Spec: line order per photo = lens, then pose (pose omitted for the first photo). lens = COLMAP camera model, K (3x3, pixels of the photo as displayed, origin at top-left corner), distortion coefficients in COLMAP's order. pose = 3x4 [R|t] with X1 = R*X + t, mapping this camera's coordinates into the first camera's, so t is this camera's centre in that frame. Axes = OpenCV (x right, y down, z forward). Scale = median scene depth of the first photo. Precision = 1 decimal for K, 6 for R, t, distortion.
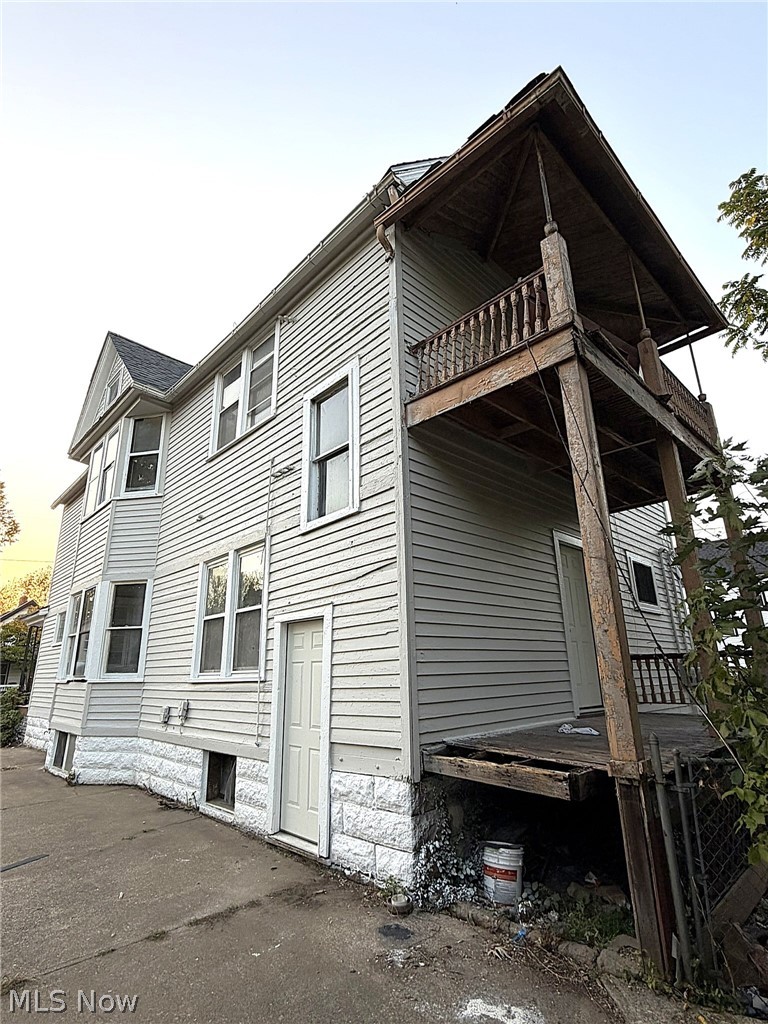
lens RADIAL K [[498.9, 0, 379.2], [0, 498.9, 510.2], [0, 0, 1]] dist [-0.001124, 0.000540]
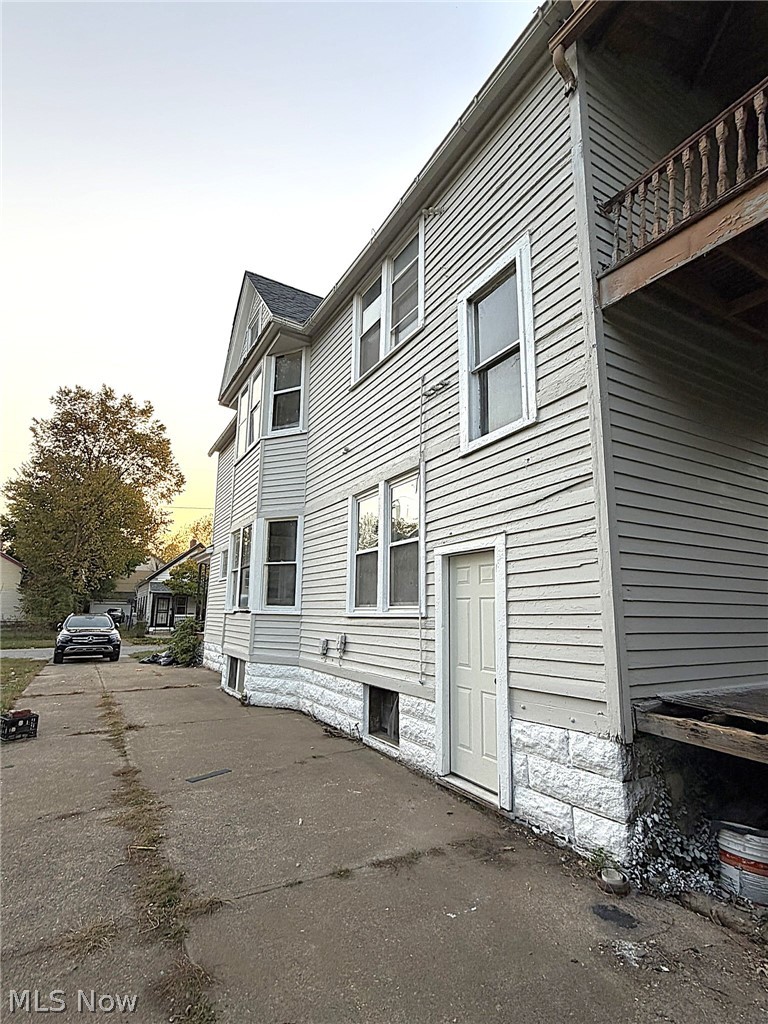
lens RADIAL K [[498.9, 0, 385.4], [0, 498.9, 511.4], [0, 0, 1]] dist [-0.001124, 0.000540]
pose [[0.969892, -0.013135, -0.243181, -0.078053], [0.039863, 0.993639, 0.105320, 0.048254], [0.240251, -0.111843, 0.964246, 0.115481]]
